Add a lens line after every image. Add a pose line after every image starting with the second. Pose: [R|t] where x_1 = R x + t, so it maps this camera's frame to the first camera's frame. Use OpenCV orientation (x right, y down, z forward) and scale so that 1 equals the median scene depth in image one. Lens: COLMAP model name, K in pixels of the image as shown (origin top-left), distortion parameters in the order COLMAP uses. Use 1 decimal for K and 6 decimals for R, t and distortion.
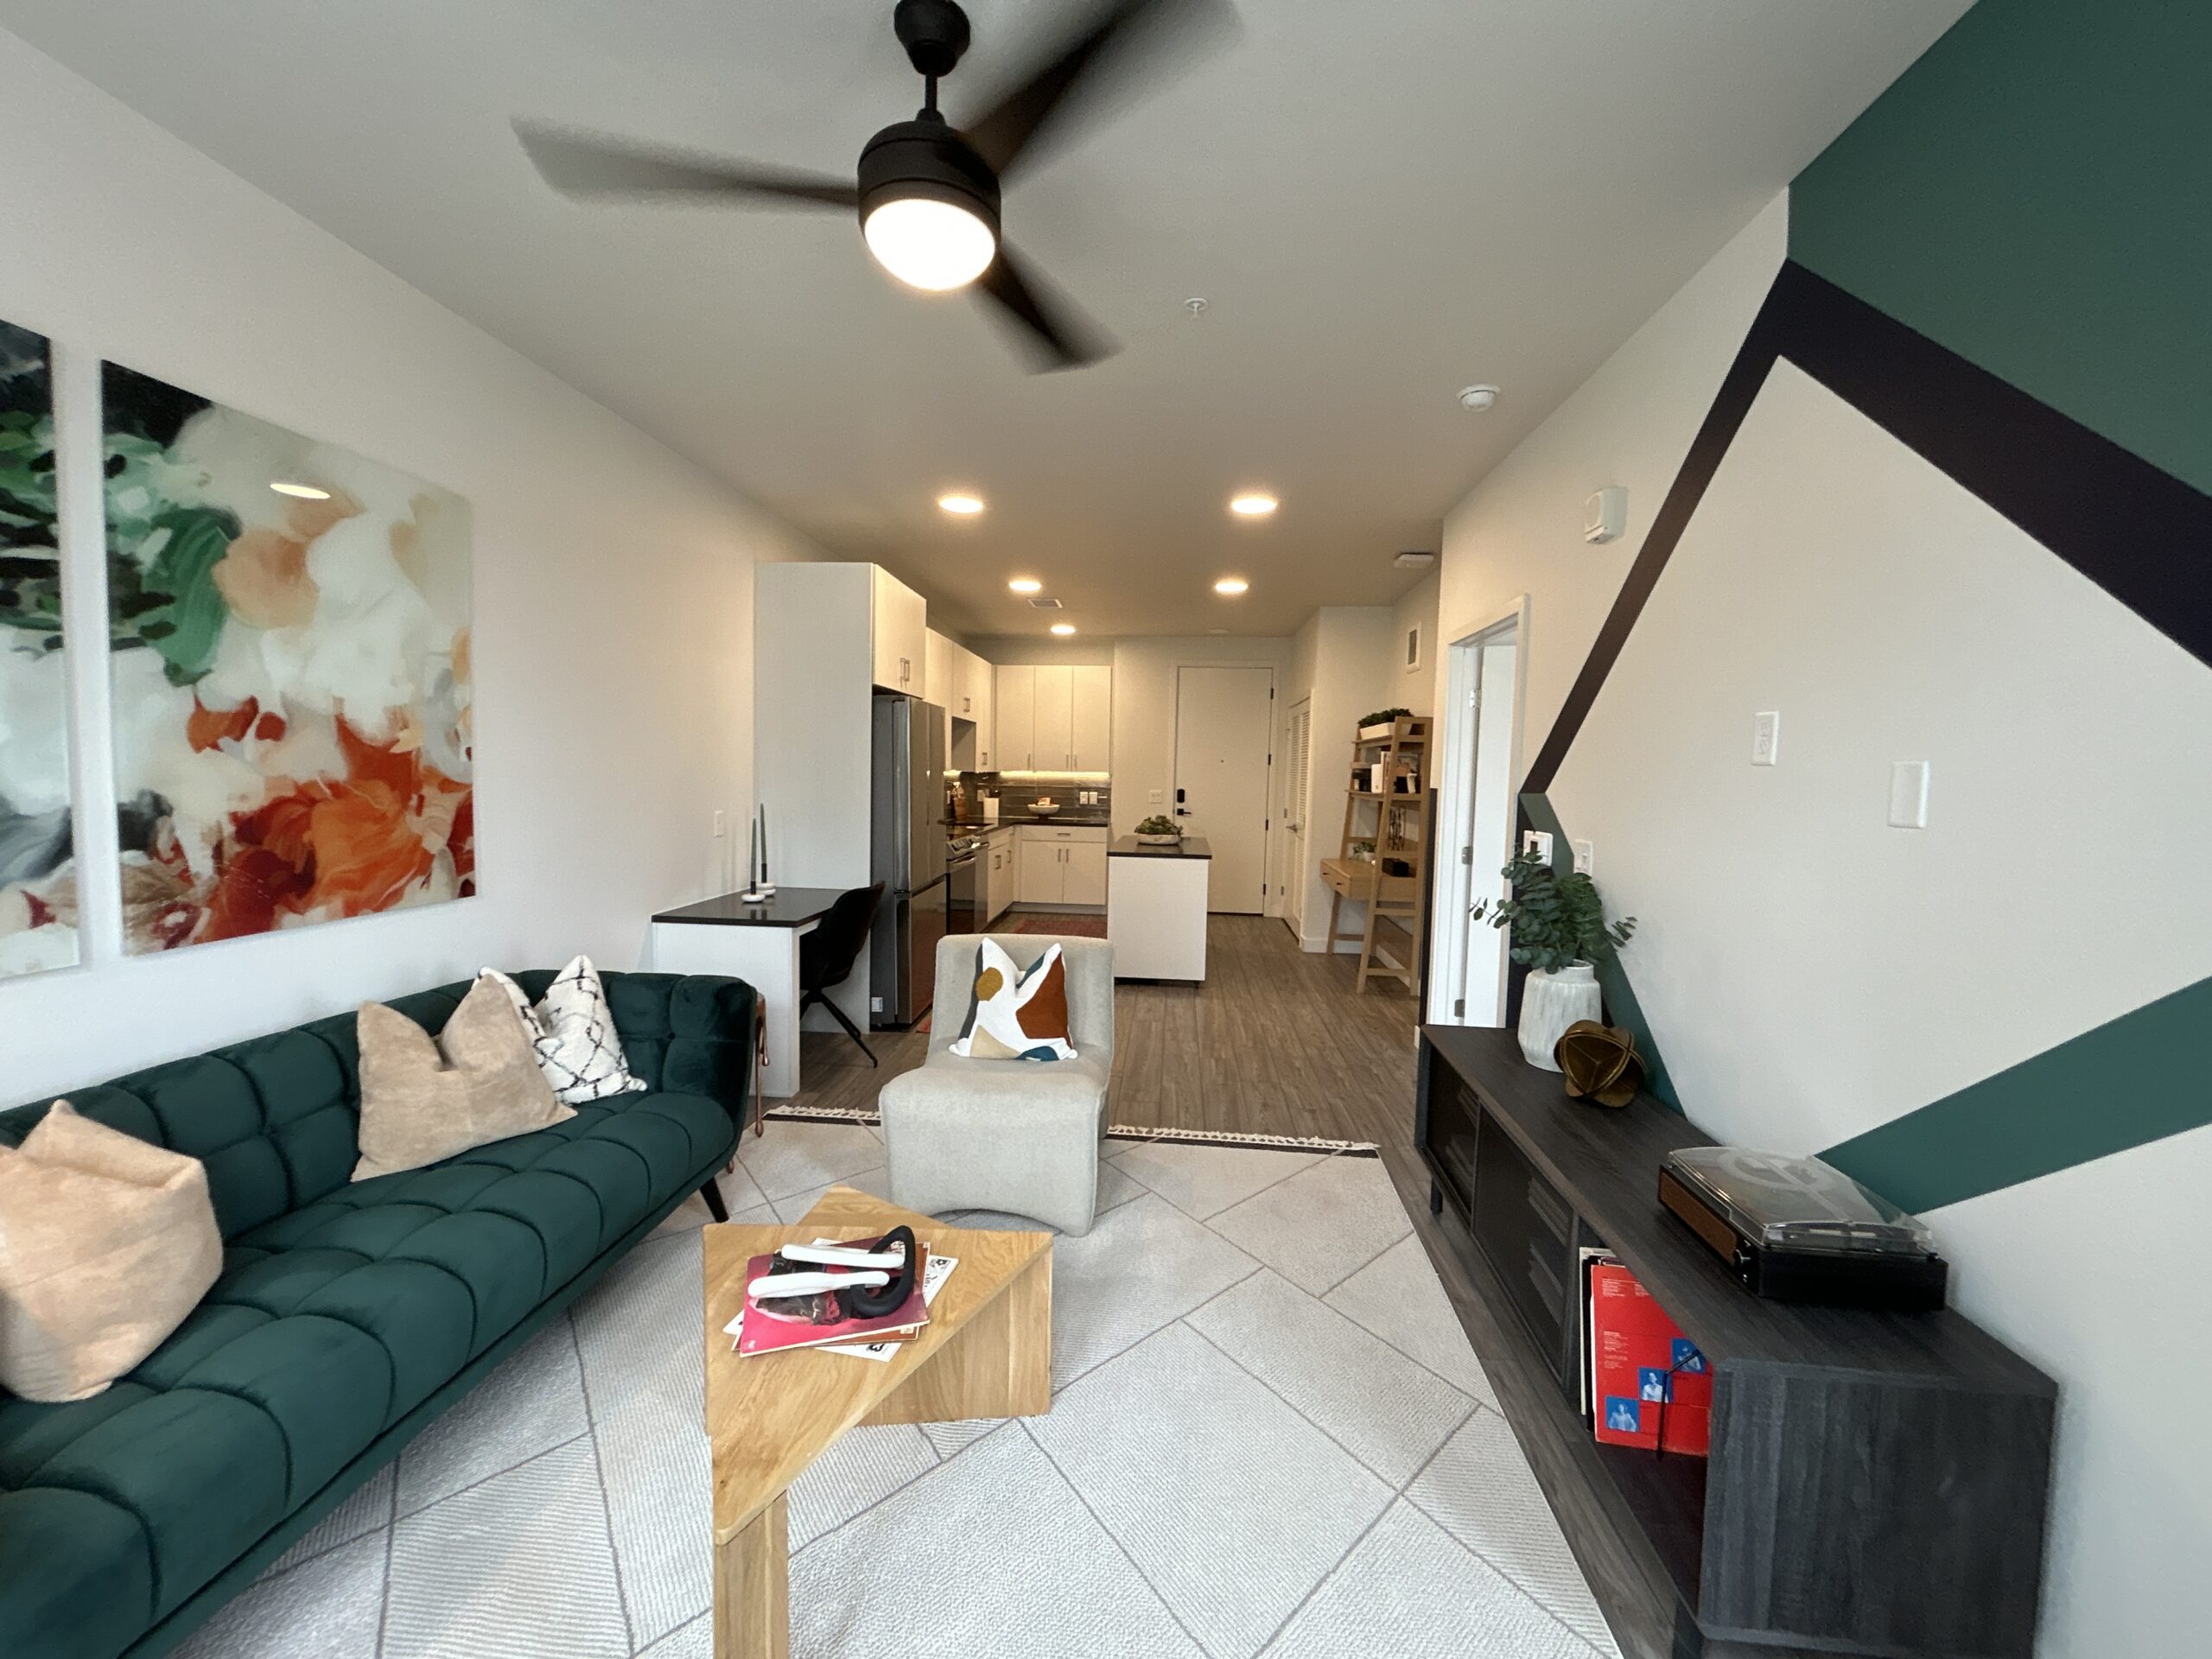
lens RADIAL K [[881.9, 0, 1101.9], [0, 881.9, 825.9], [0, 0, 1]] dist [-0.001397, 0.000185]
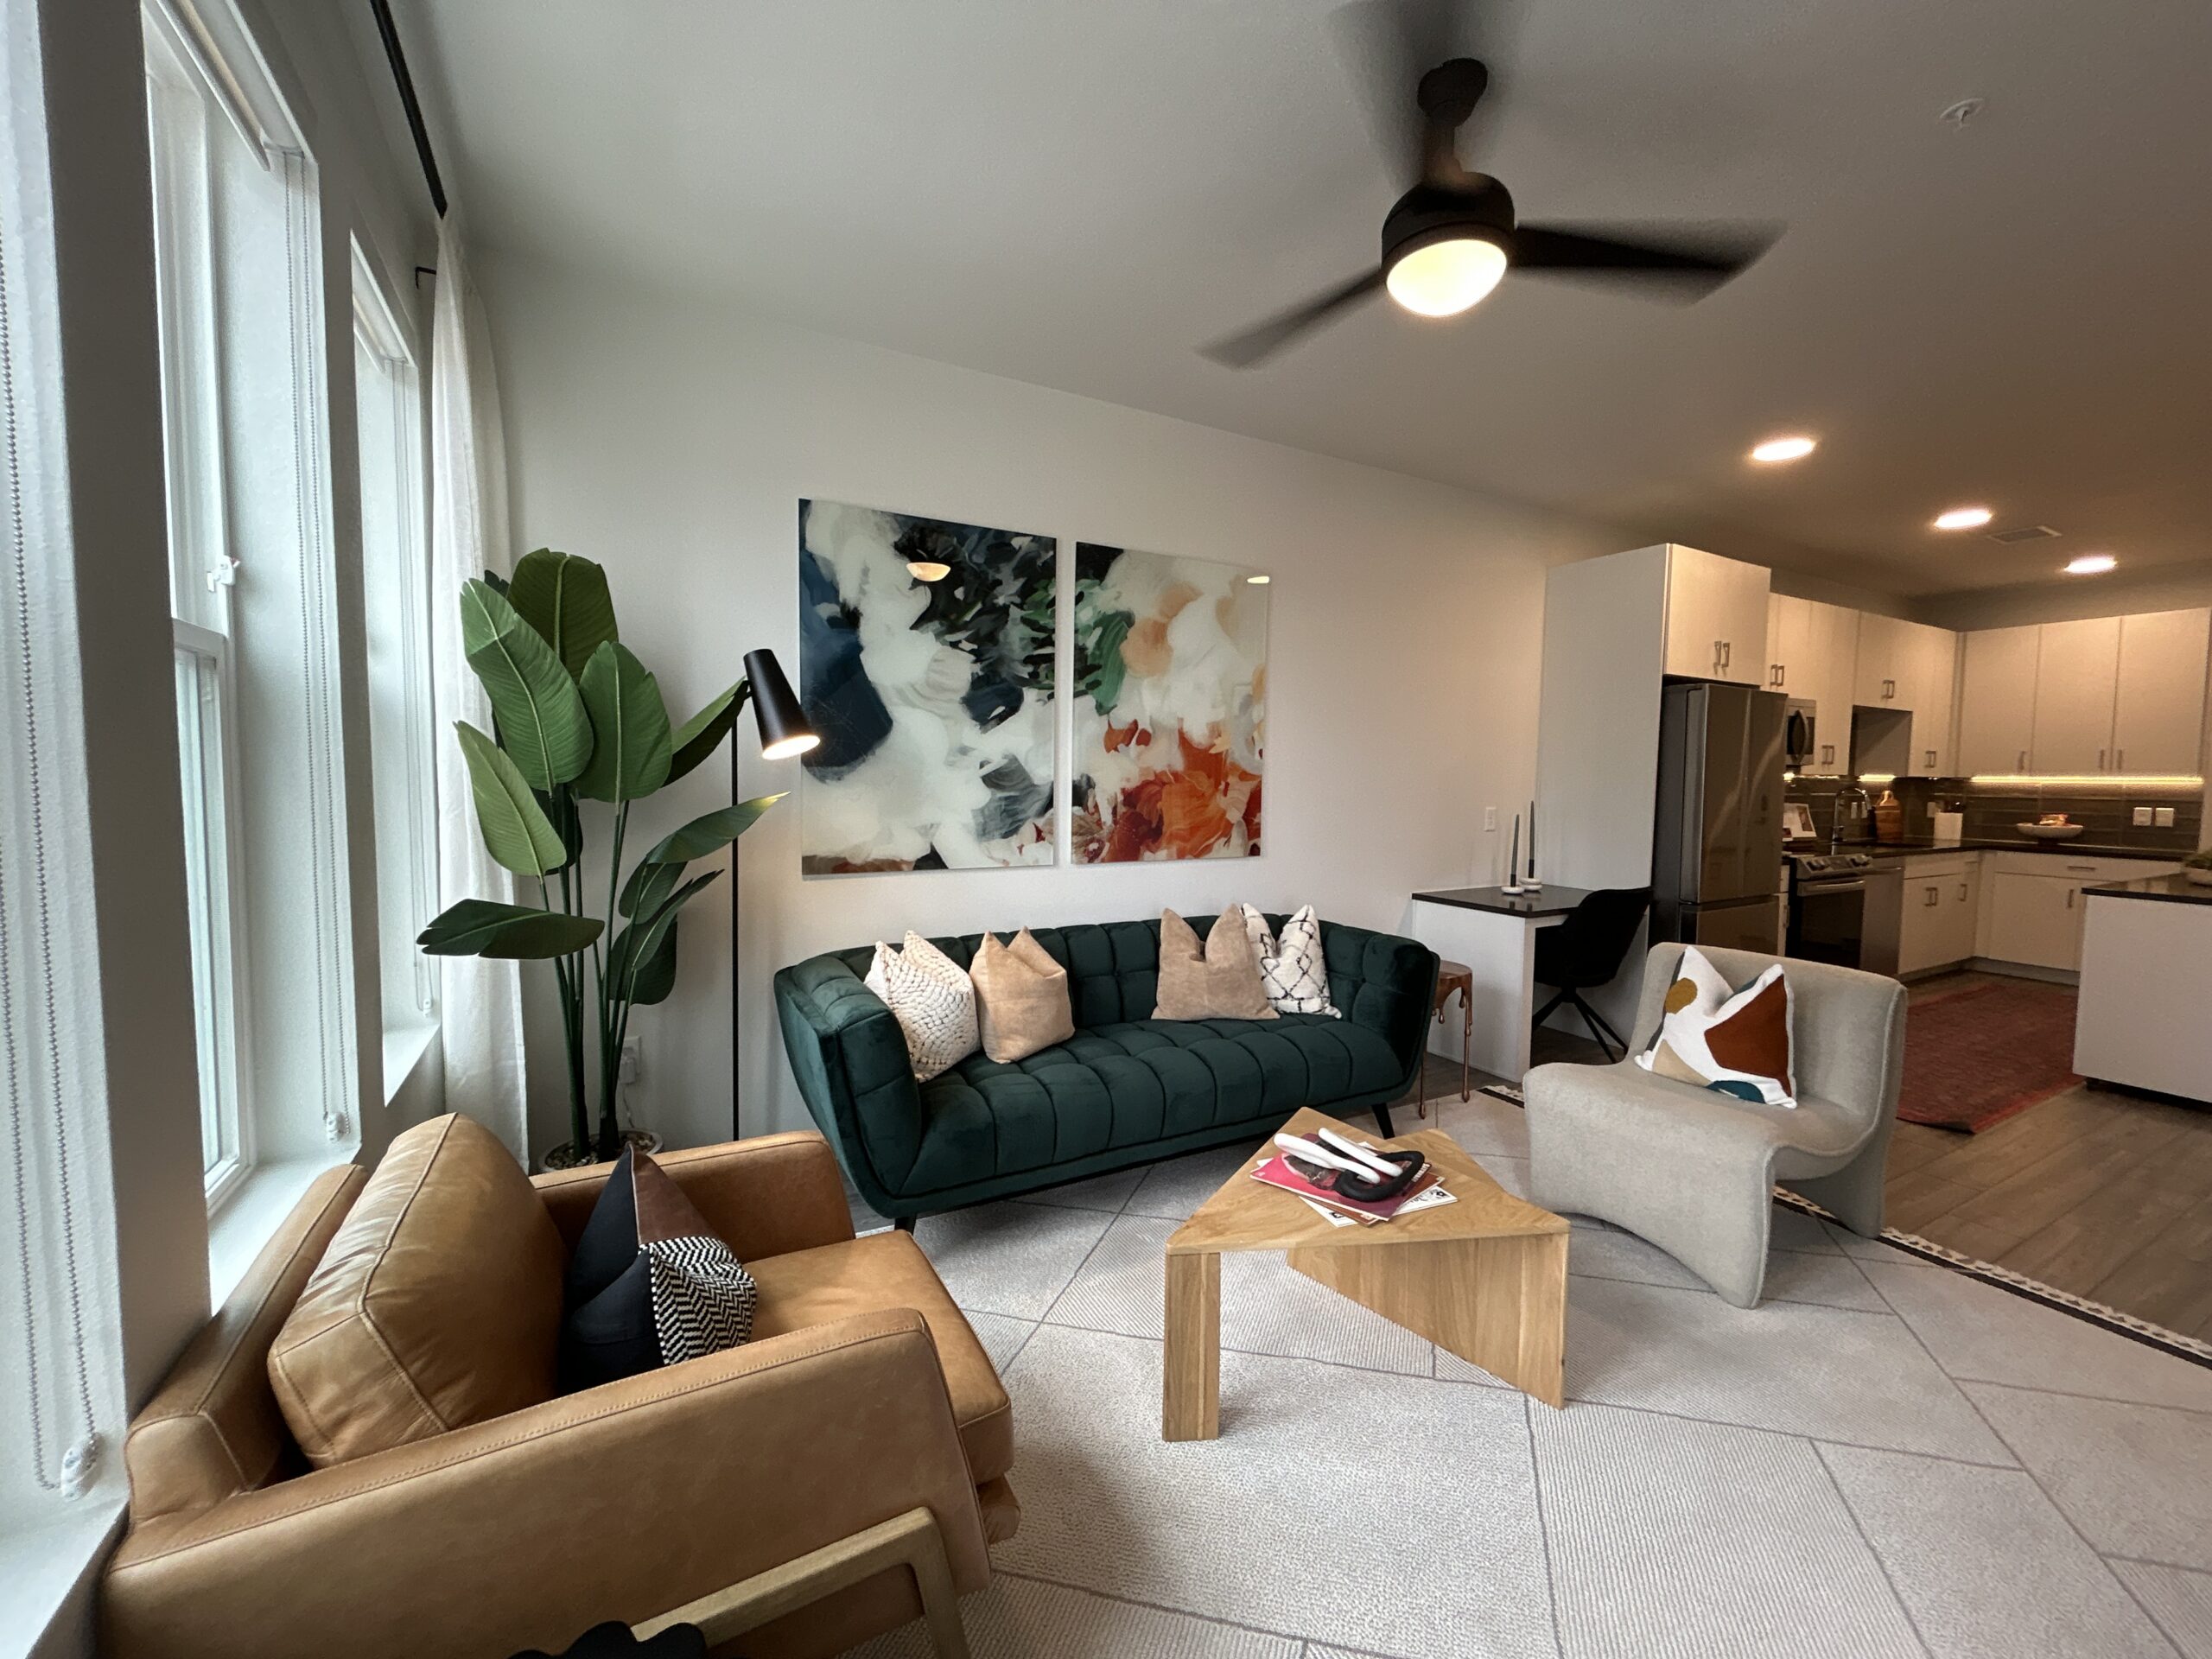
lens RADIAL K [[881.9, 0, 1108.0], [0, 881.9, 827.6], [0, 0, 1]] dist [-0.001397, 0.000185]
pose [[0.559052, 0.037917, -0.828265, 0.323908], [-0.052270, 0.998579, 0.010434, 0.035209], [0.827483, 0.037460, 0.560239, 0.020595]]
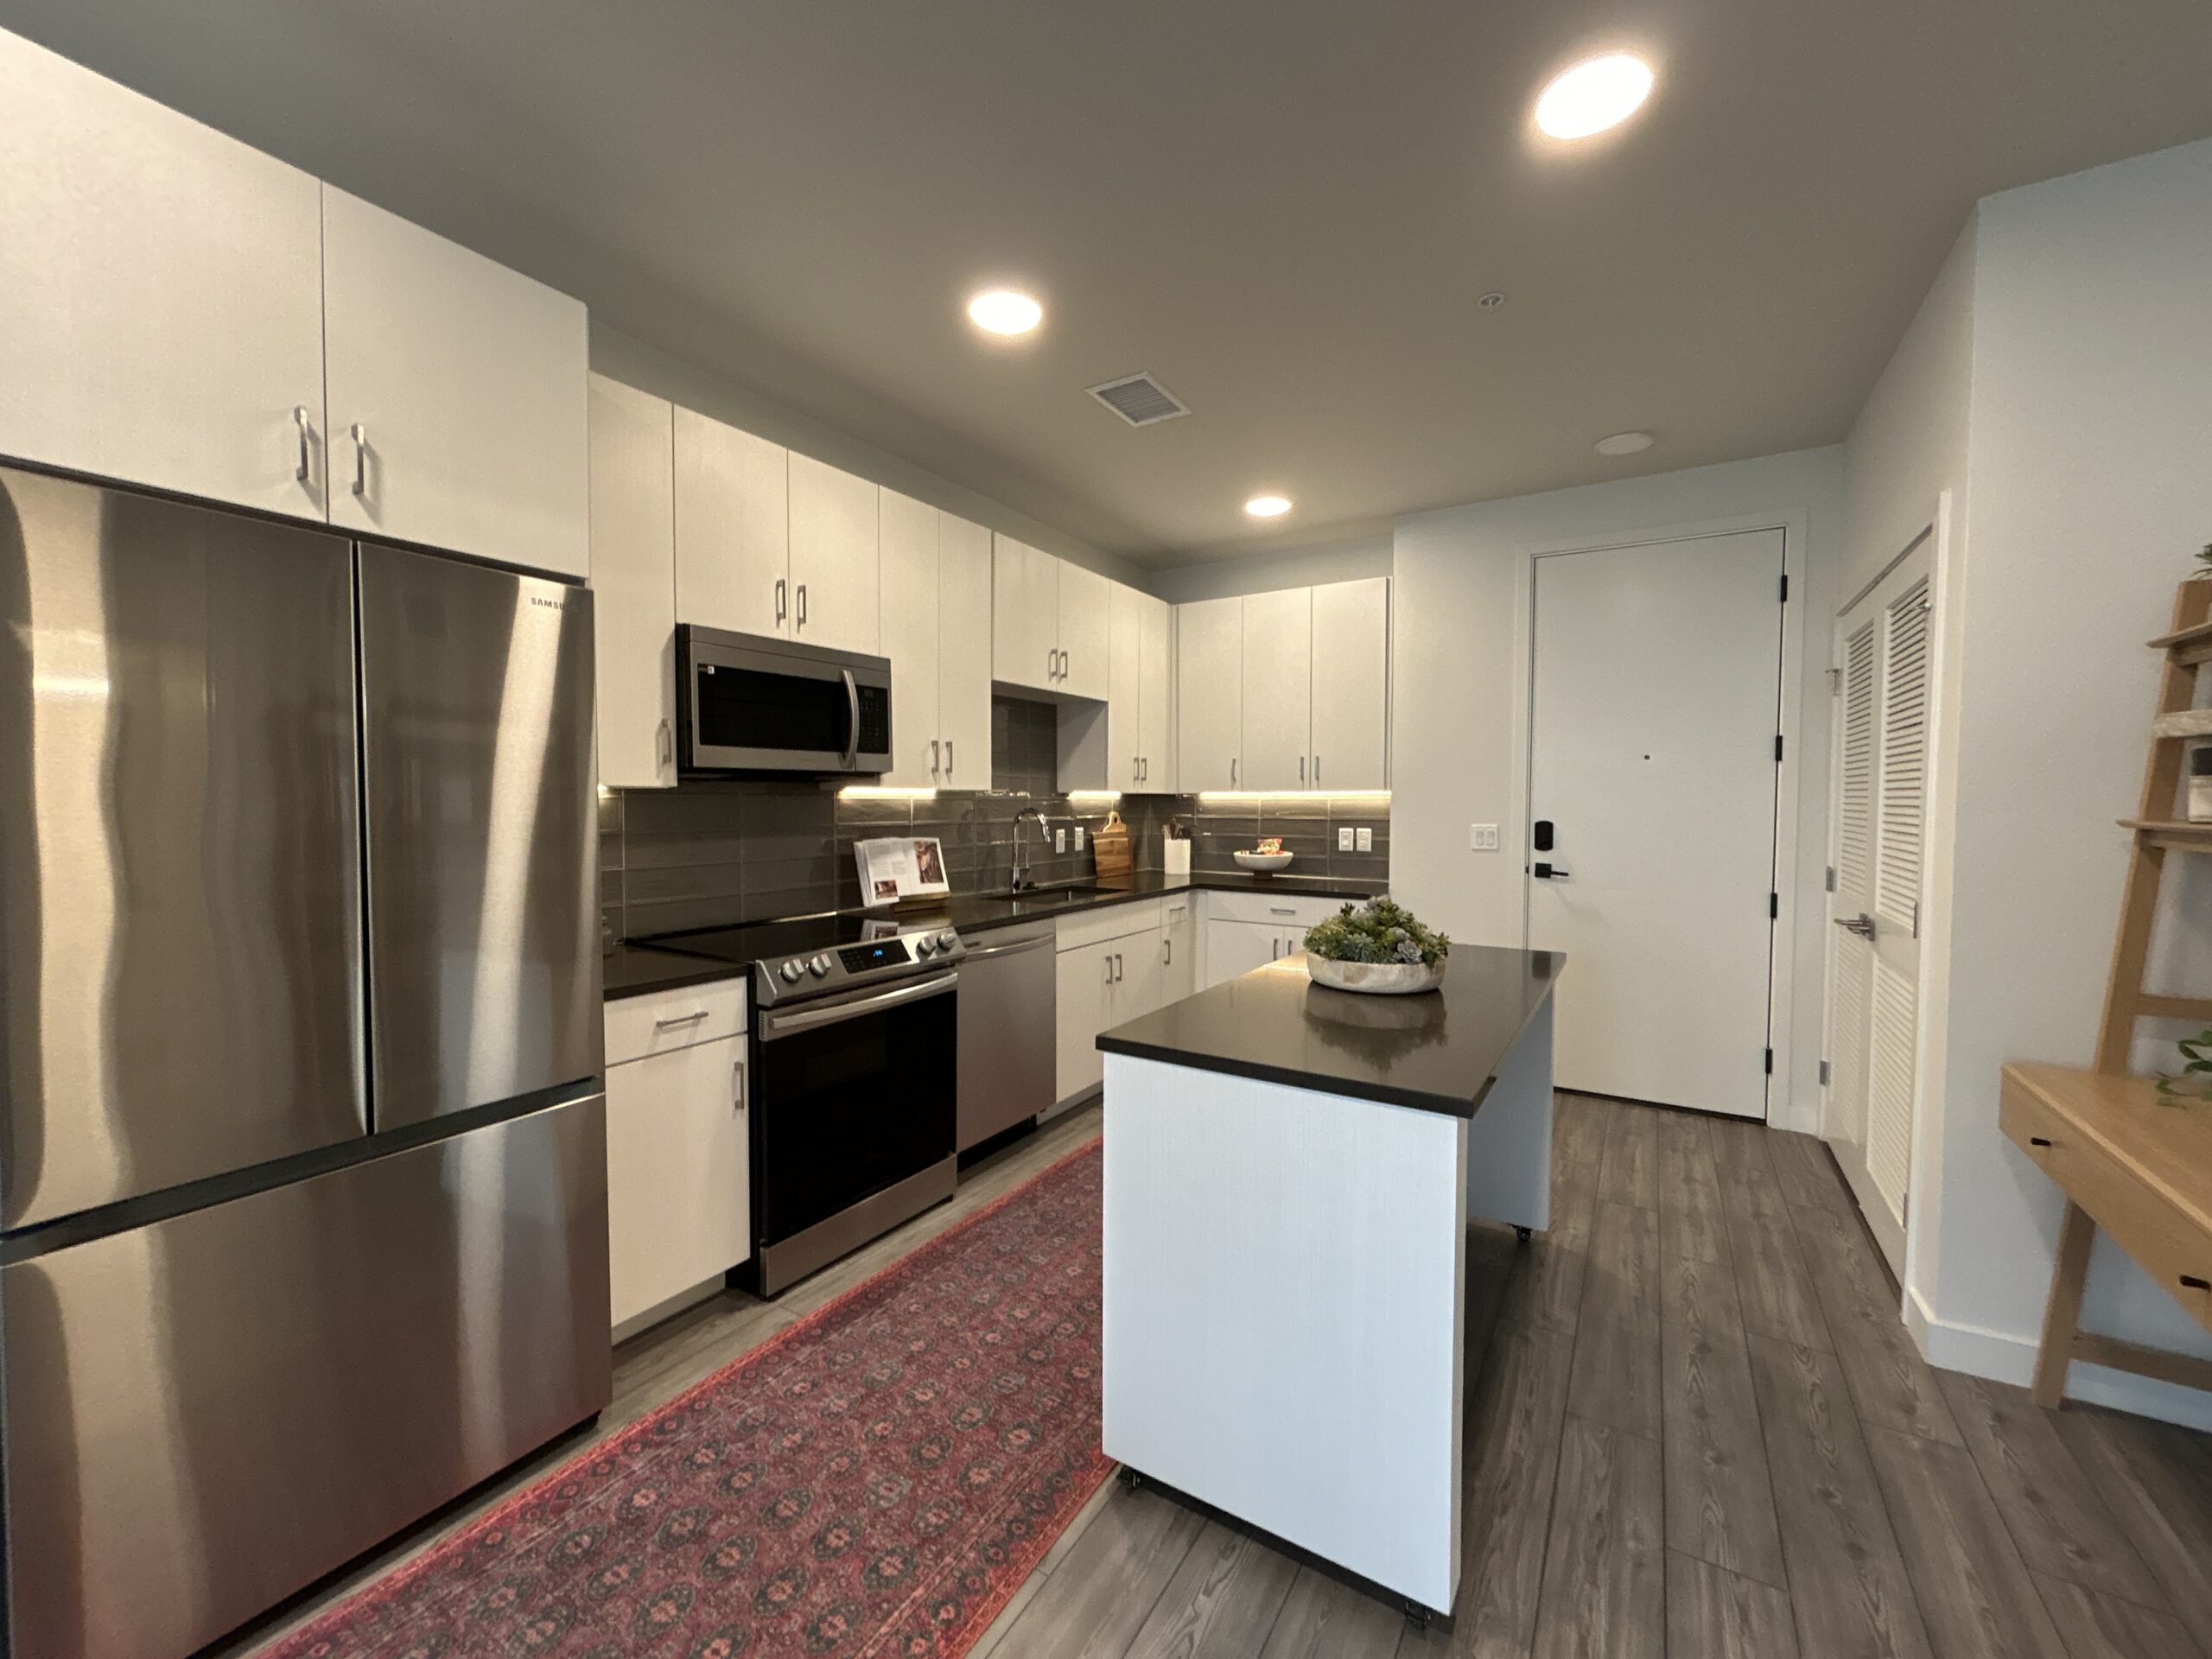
lens RADIAL K [[881.9, 0, 1111.5], [0, 881.9, 827.2], [0, 0, 1]] dist [-0.001397, 0.000185]
pose [[0.893451, -0.004756, -0.449136, 0.322853], [-0.011867, 0.999345, -0.034189, -0.068912], [0.449004, 0.035876, 0.892809, 1.662952]]
